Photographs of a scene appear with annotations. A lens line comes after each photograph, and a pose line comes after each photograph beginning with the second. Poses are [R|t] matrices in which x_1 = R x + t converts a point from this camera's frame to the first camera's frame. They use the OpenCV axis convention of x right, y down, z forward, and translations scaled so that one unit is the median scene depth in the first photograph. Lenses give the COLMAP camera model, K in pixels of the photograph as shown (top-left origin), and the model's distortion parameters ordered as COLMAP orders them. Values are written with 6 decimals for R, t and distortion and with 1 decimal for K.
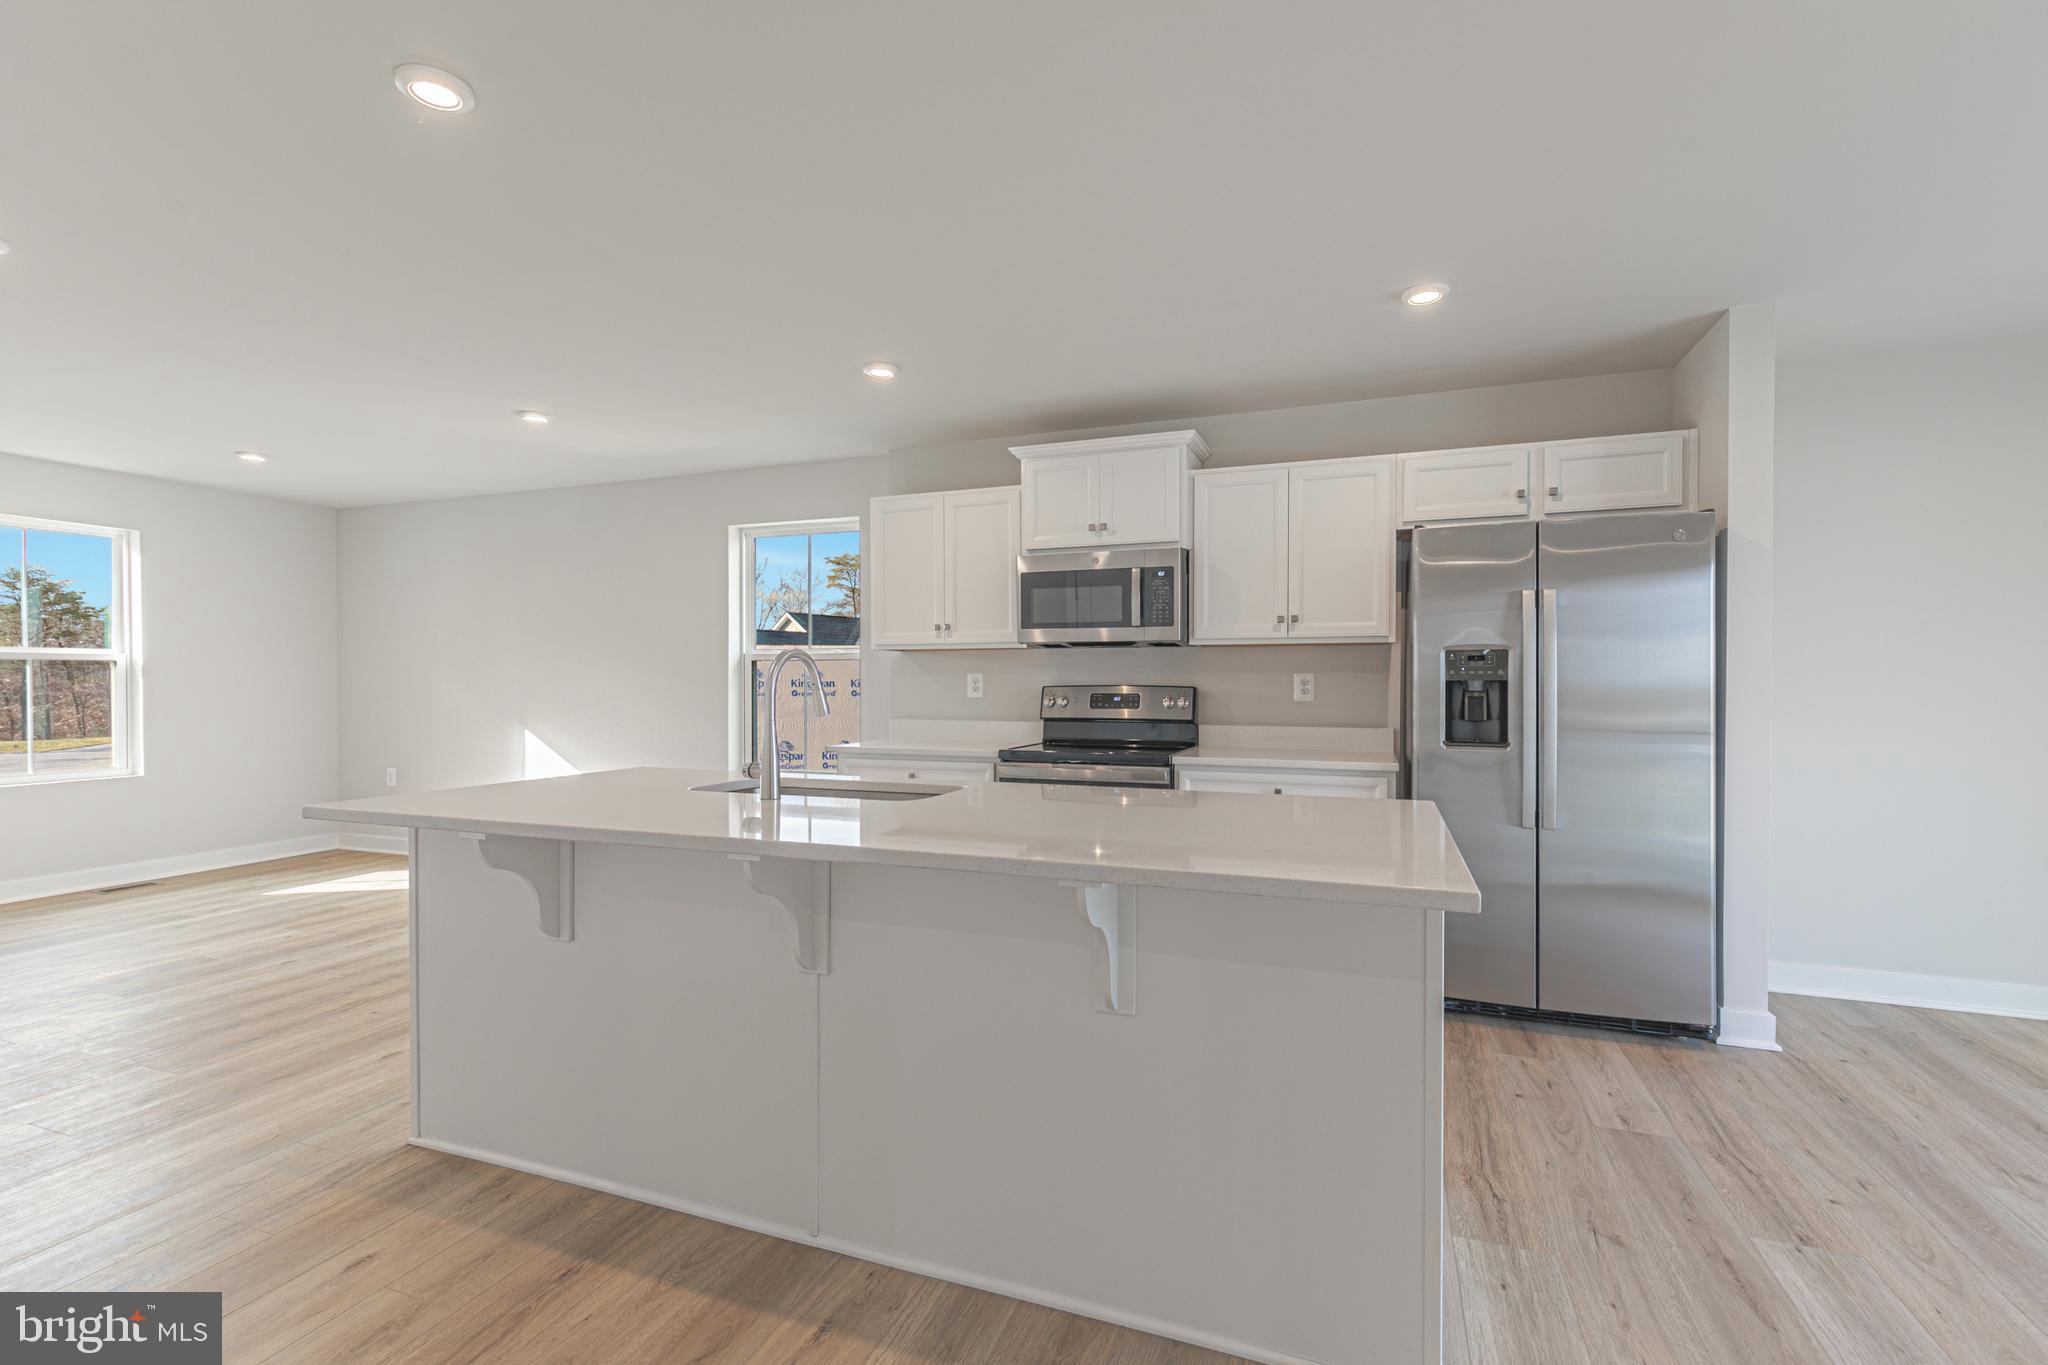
lens RADIAL K [[914.6, 0, 1021.0], [0, 914.6, 690.7], [0, 0, 1]] dist [0.010163, -0.002507]
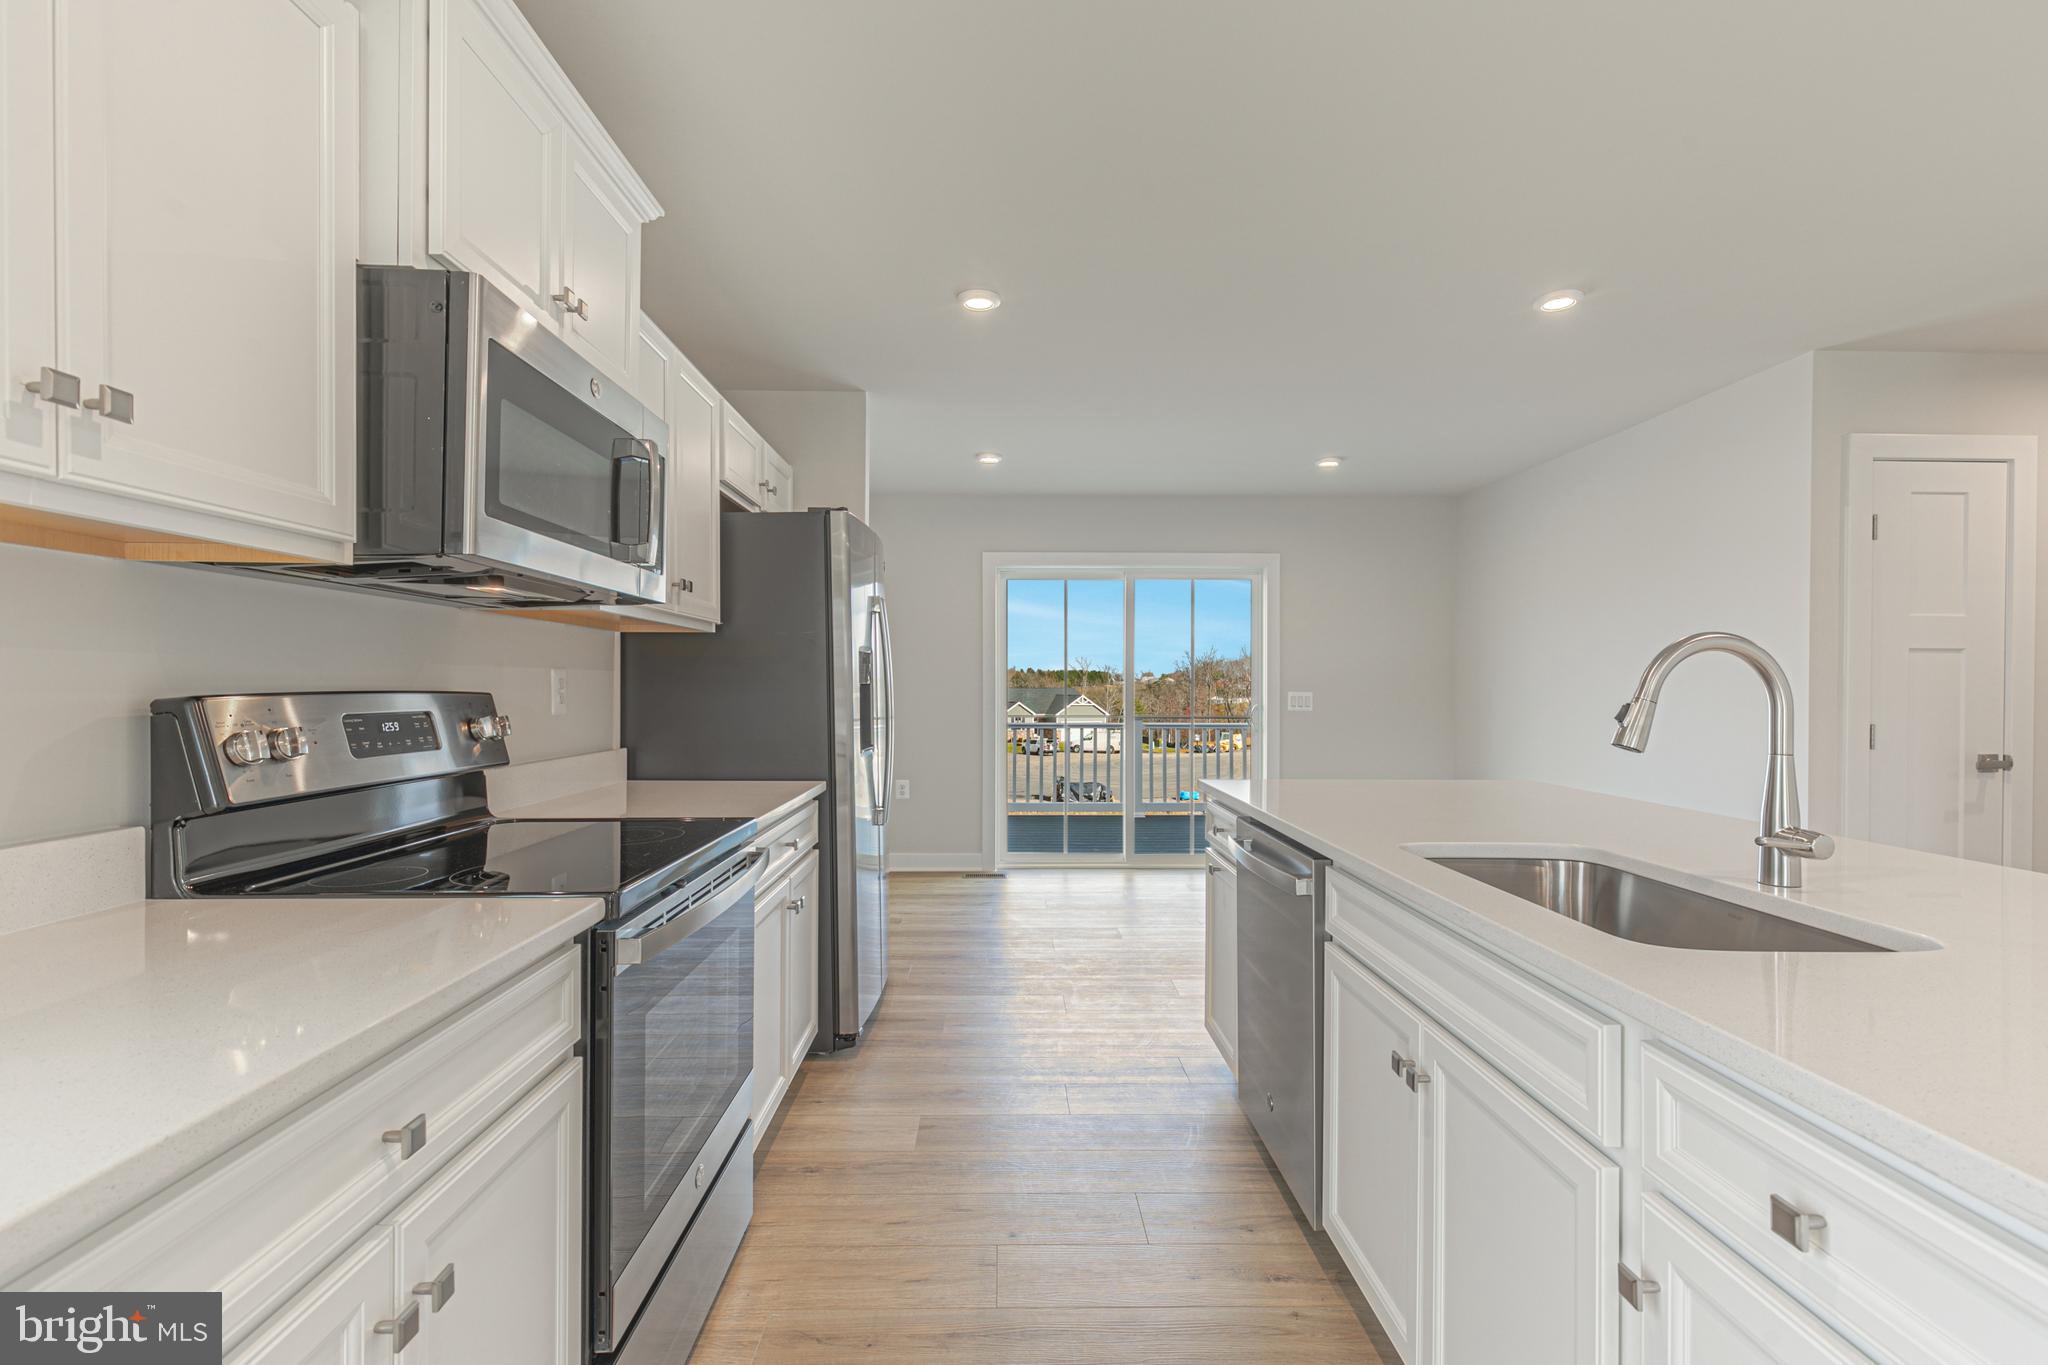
lens RADIAL K [[914.6, 0, 1014.0], [0, 914.6, 693.1], [0, 0, 1]] dist [0.010163, -0.002507]
pose [[-0.373607, -0.007921, 0.927553, -0.385619], [0.004516, 0.999936, 0.010357, -0.008950], [-0.927576, 0.008058, -0.373547, 1.012596]]
